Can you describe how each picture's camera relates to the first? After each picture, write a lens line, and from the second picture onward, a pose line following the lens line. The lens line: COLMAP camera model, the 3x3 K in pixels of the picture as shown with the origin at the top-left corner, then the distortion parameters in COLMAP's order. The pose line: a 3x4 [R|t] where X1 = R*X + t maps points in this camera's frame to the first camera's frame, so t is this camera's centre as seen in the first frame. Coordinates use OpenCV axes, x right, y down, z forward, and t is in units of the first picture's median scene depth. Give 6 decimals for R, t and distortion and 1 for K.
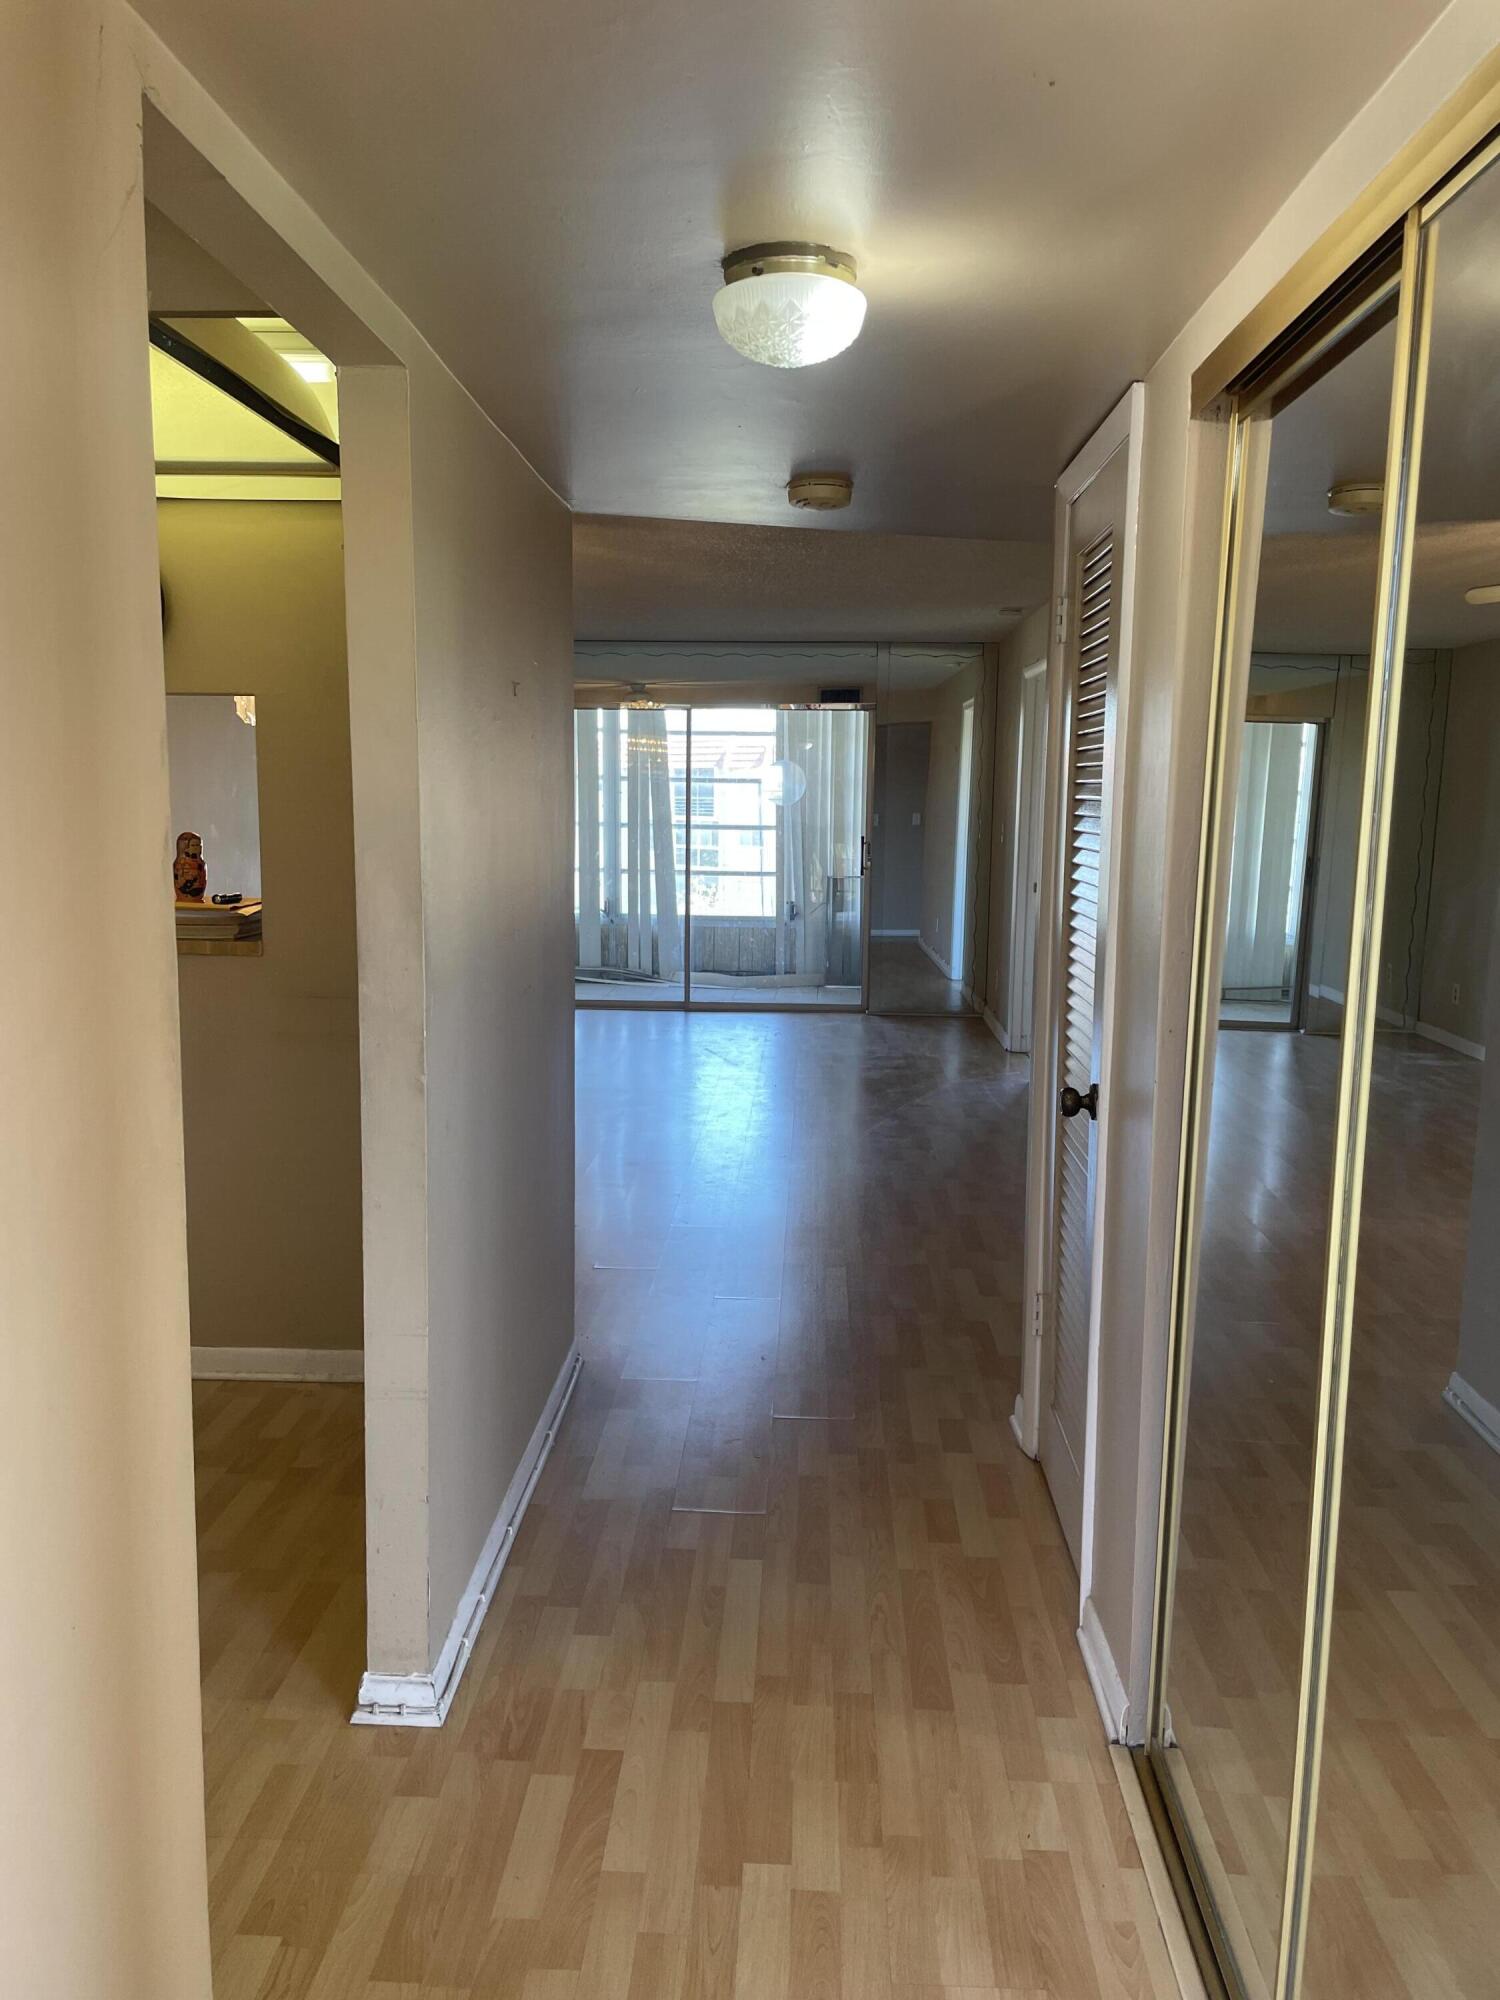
lens RADIAL K [[1506.5, 0, 751.8], [0, 1506.5, 1003.1], [0, 0, 1]] dist [0.003233, -0.000097]
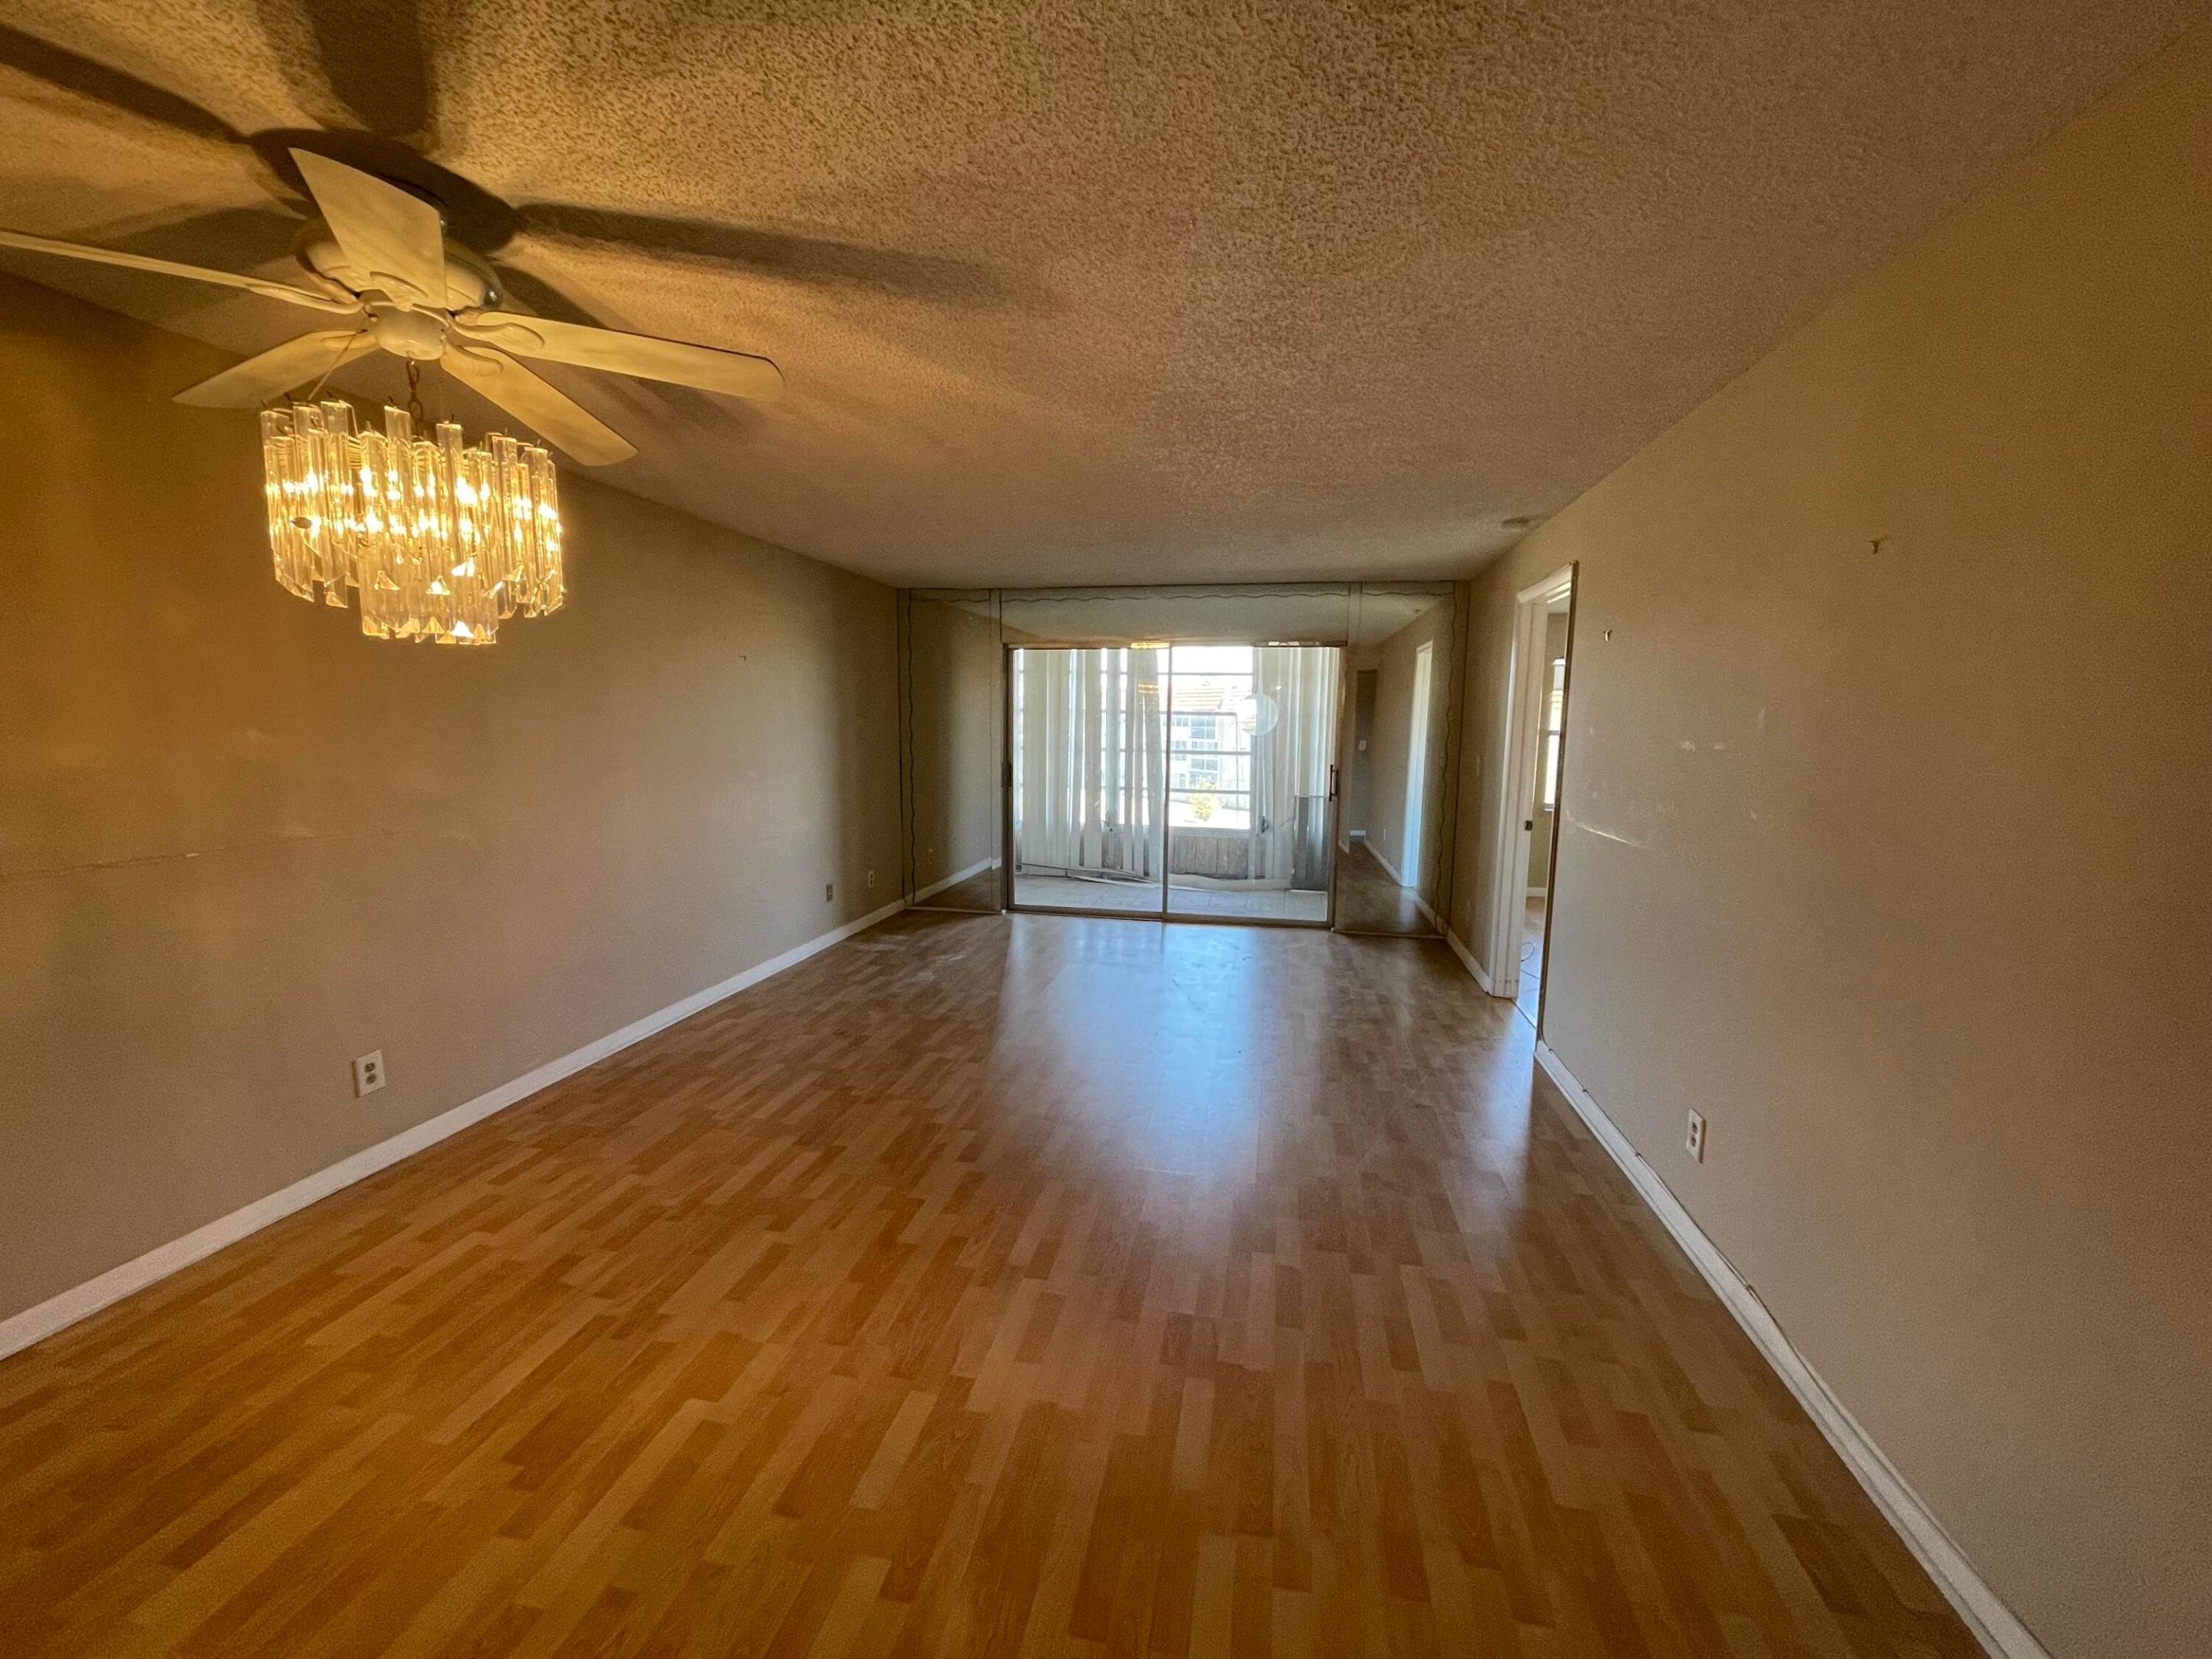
lens RADIAL K [[889.9, 0, 1102.6], [0, 889.9, 834.9], [0, 0, 1]] dist [-0.001373, 0.000022]
pose [[0.988192, 0.019436, -0.151983, 0.008786], [-0.021814, 0.999664, -0.014000, -0.041570], [0.151660, 0.017150, 0.988284, 0.302150]]
